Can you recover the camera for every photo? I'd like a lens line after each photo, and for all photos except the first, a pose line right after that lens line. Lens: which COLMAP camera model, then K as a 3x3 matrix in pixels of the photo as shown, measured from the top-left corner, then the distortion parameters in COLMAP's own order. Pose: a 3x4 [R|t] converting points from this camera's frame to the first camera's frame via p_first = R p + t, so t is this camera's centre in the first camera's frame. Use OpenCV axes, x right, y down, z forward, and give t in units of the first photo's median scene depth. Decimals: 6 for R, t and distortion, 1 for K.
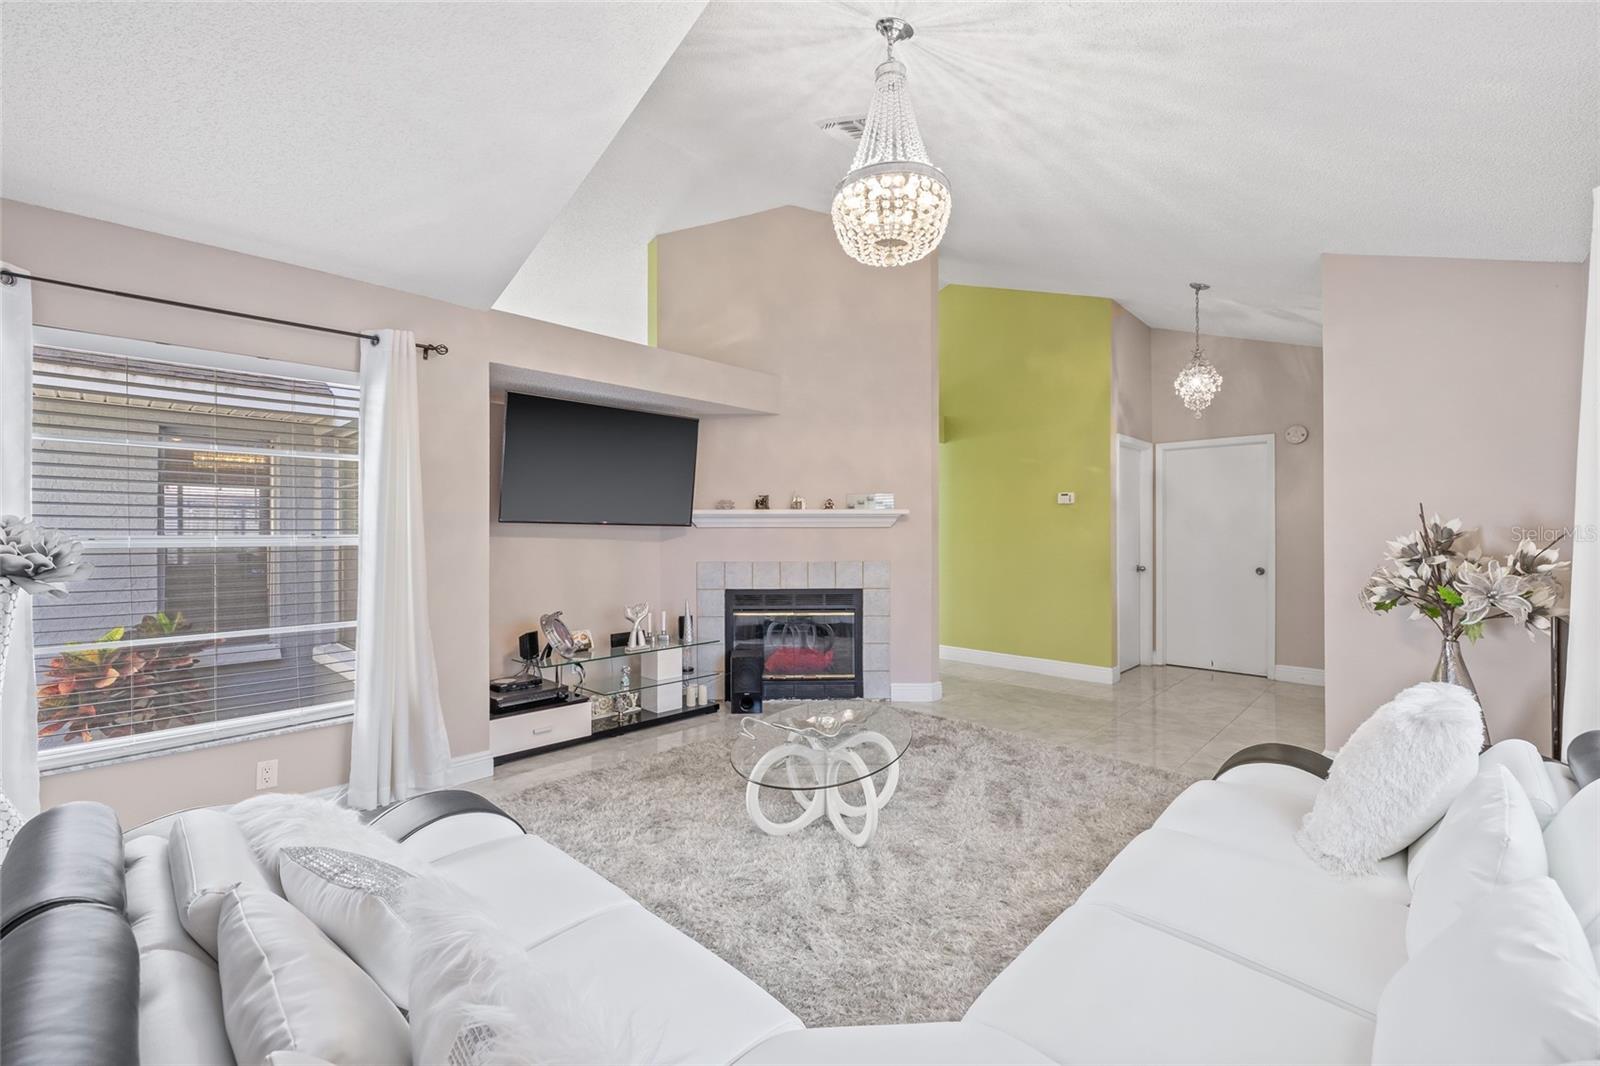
lens RADIAL K [[693.7, 0, 796.1], [0, 693.7, 526.5], [0, 0, 1]] dist [0.002747, 0.000953]
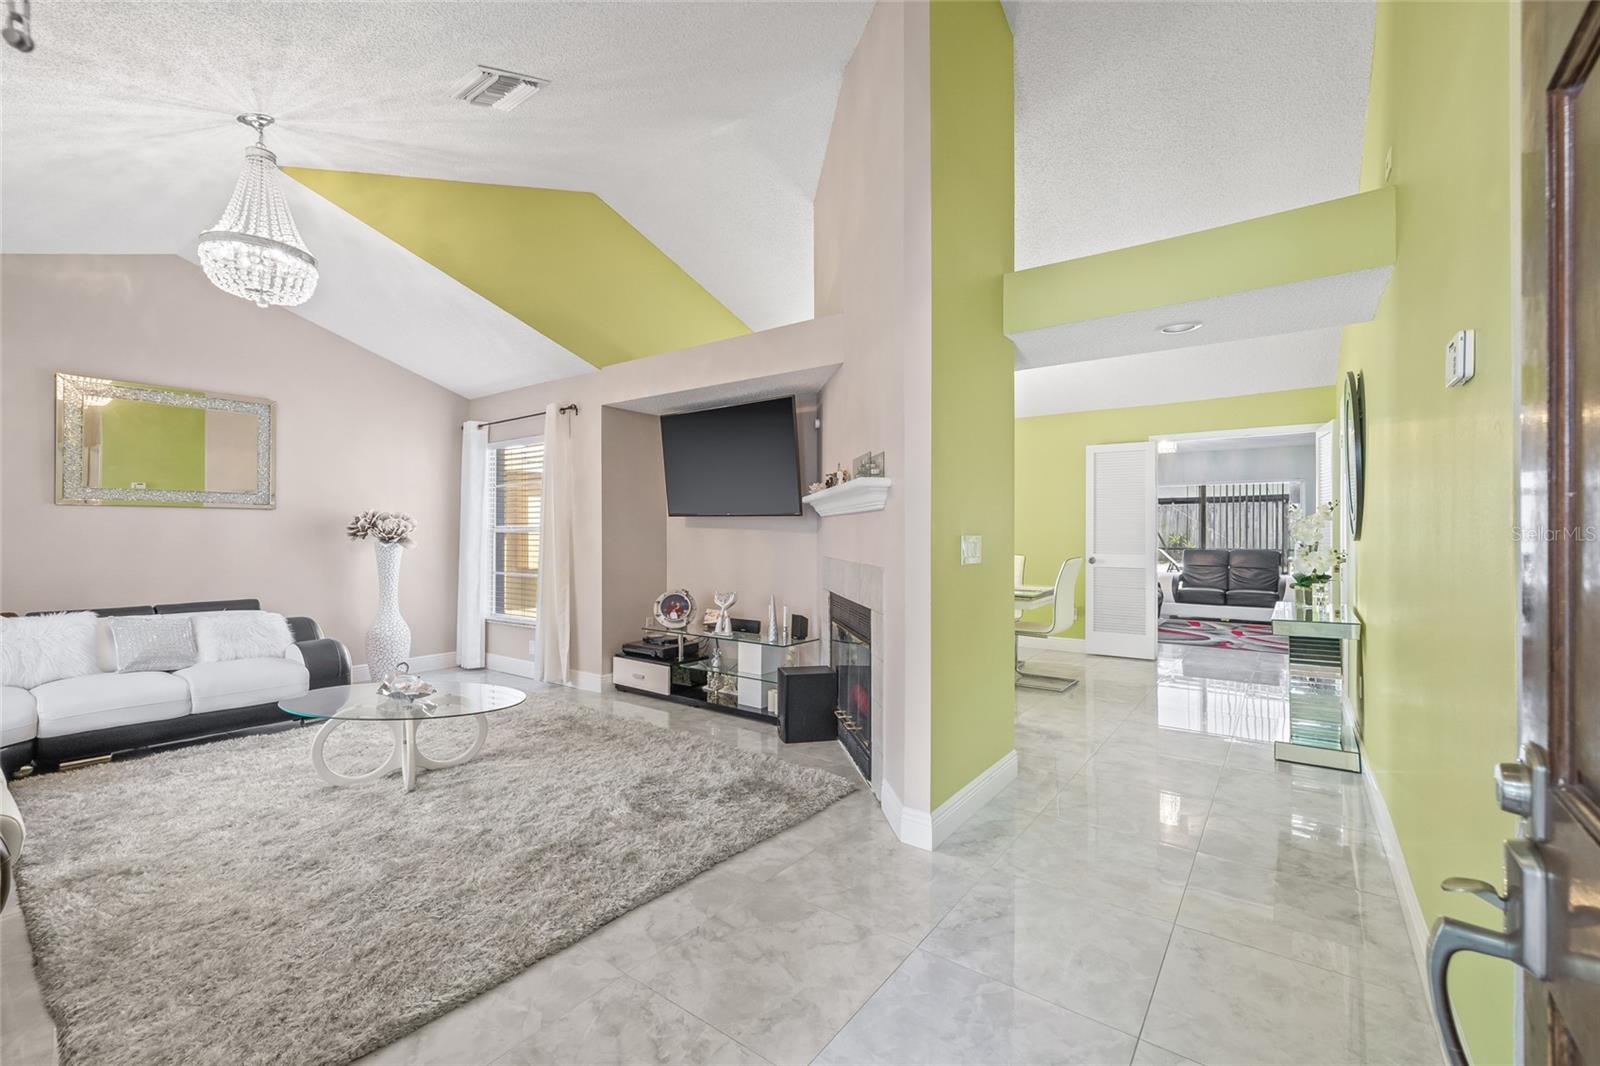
lens RADIAL K [[693.7, 0, 815.0], [0, 693.7, 535.4], [0, 0, 1]] dist [0.002747, 0.000953]
pose [[0.104753, 0.004012, -0.994490, 0.717119], [0.009935, 0.999938, 0.005081, 0.020774], [0.994449, -0.010412, 0.104706, 0.898640]]
